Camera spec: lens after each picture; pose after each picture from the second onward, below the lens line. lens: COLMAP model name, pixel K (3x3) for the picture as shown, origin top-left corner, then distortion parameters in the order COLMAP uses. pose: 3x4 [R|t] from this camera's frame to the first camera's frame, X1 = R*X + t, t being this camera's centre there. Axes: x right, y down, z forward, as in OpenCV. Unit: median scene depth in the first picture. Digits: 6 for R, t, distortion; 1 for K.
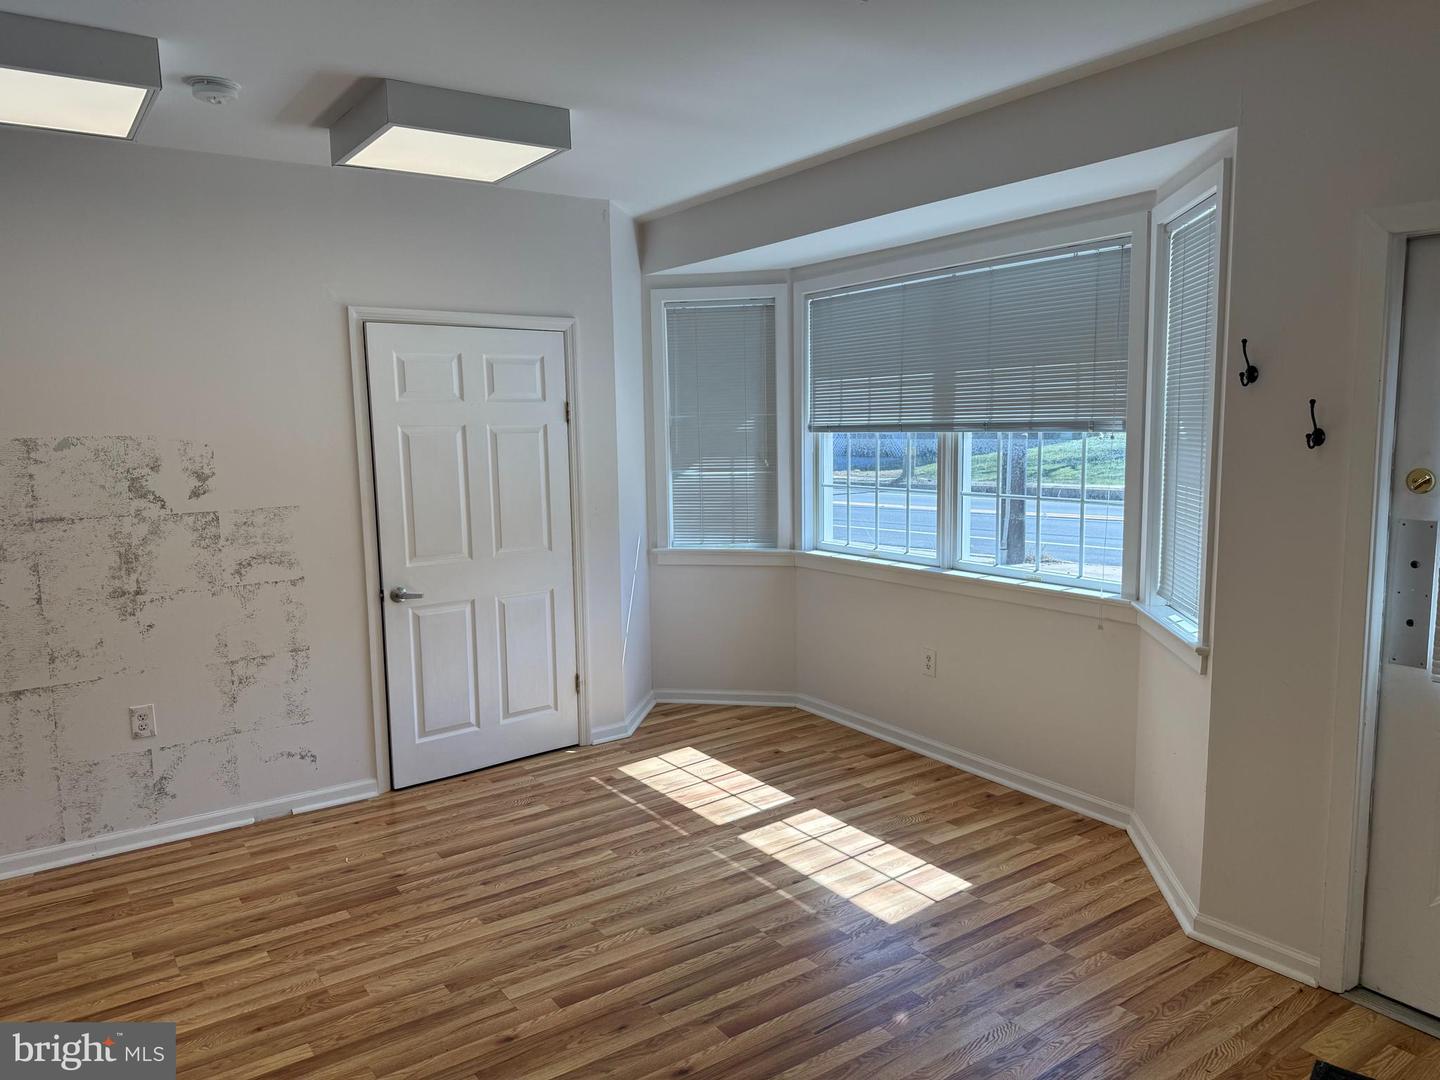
lens RADIAL K [[1011.0, 0, 724.3], [0, 1011.0, 543.7], [0, 0, 1]] dist [0.059240, -0.072783]
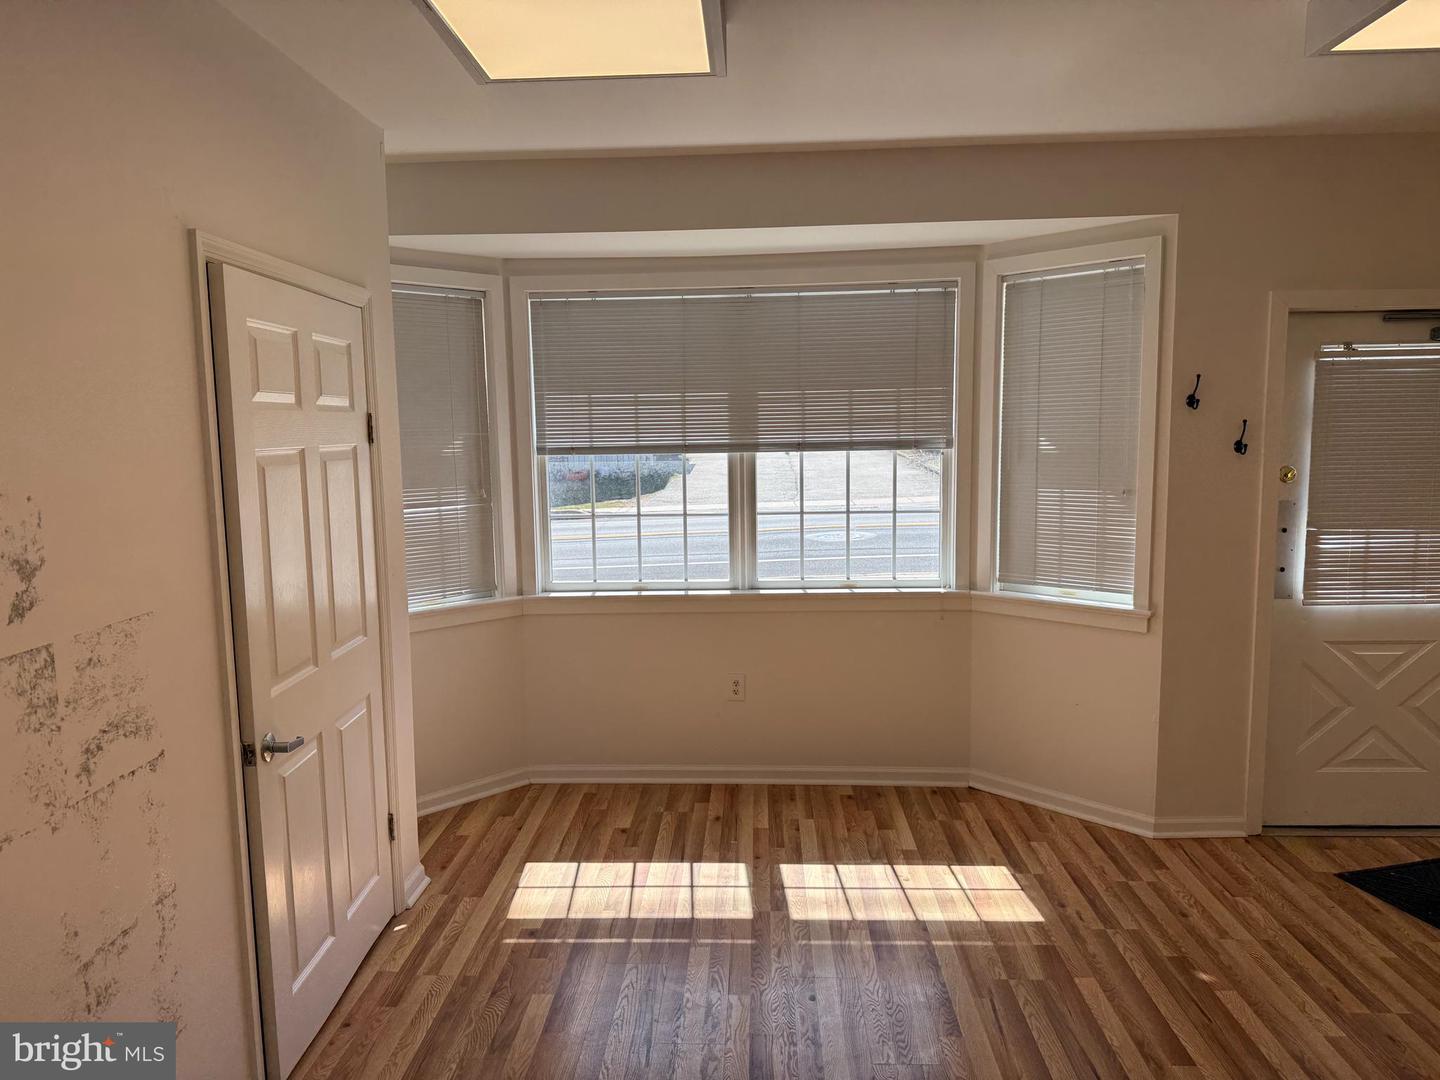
lens RADIAL K [[1011.0, 0, 713.9], [0, 1011.0, 545.4], [0, 0, 1]] dist [0.059240, -0.072783]
pose [[0.605663, -0.084648, 0.791206, -0.646587], [0.104886, 0.994143, 0.026070, -0.053841], [-0.788779, 0.067196, 0.610994, 0.471578]]
